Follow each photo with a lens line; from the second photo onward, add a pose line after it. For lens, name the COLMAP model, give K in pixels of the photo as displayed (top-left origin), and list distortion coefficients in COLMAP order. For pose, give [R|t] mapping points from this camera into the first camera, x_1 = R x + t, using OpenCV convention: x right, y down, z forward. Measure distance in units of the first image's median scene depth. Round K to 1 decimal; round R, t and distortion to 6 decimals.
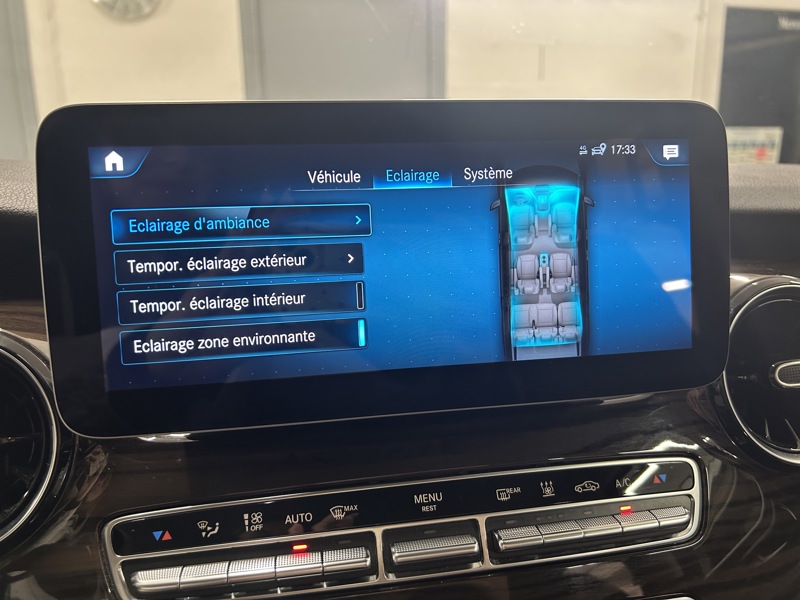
lens RADIAL K [[623.5, 0, 405.8], [0, 623.5, 295.5], [0, 0, 1]] dist [0.011984, -0.035837]
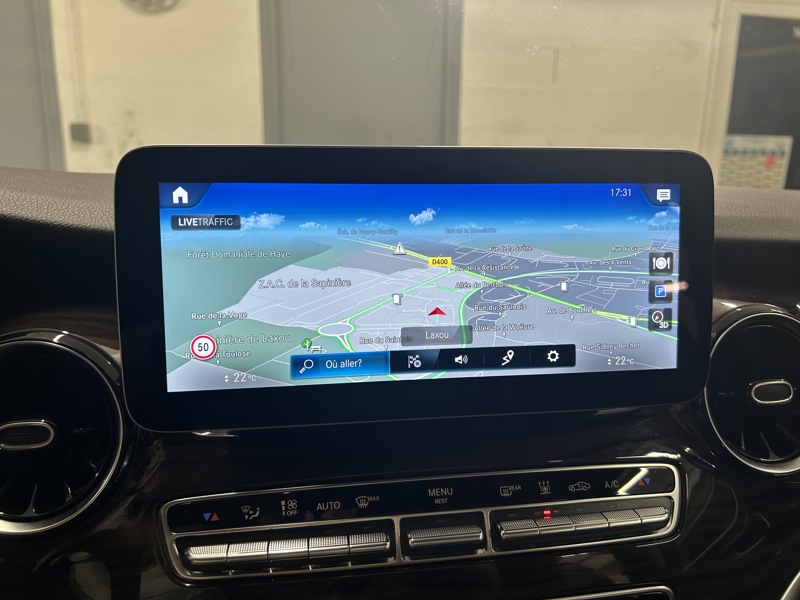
lens RADIAL K [[623.5, 0, 407.5], [0, 623.5, 295.5], [0, 0, 1]] dist [0.011984, -0.035837]
pose [[0.999509, 0.030402, -0.007537, -0.027403], [-0.030306, 0.999463, 0.012488, -0.050447], [0.007913, -0.012254, 0.999894, -0.146807]]
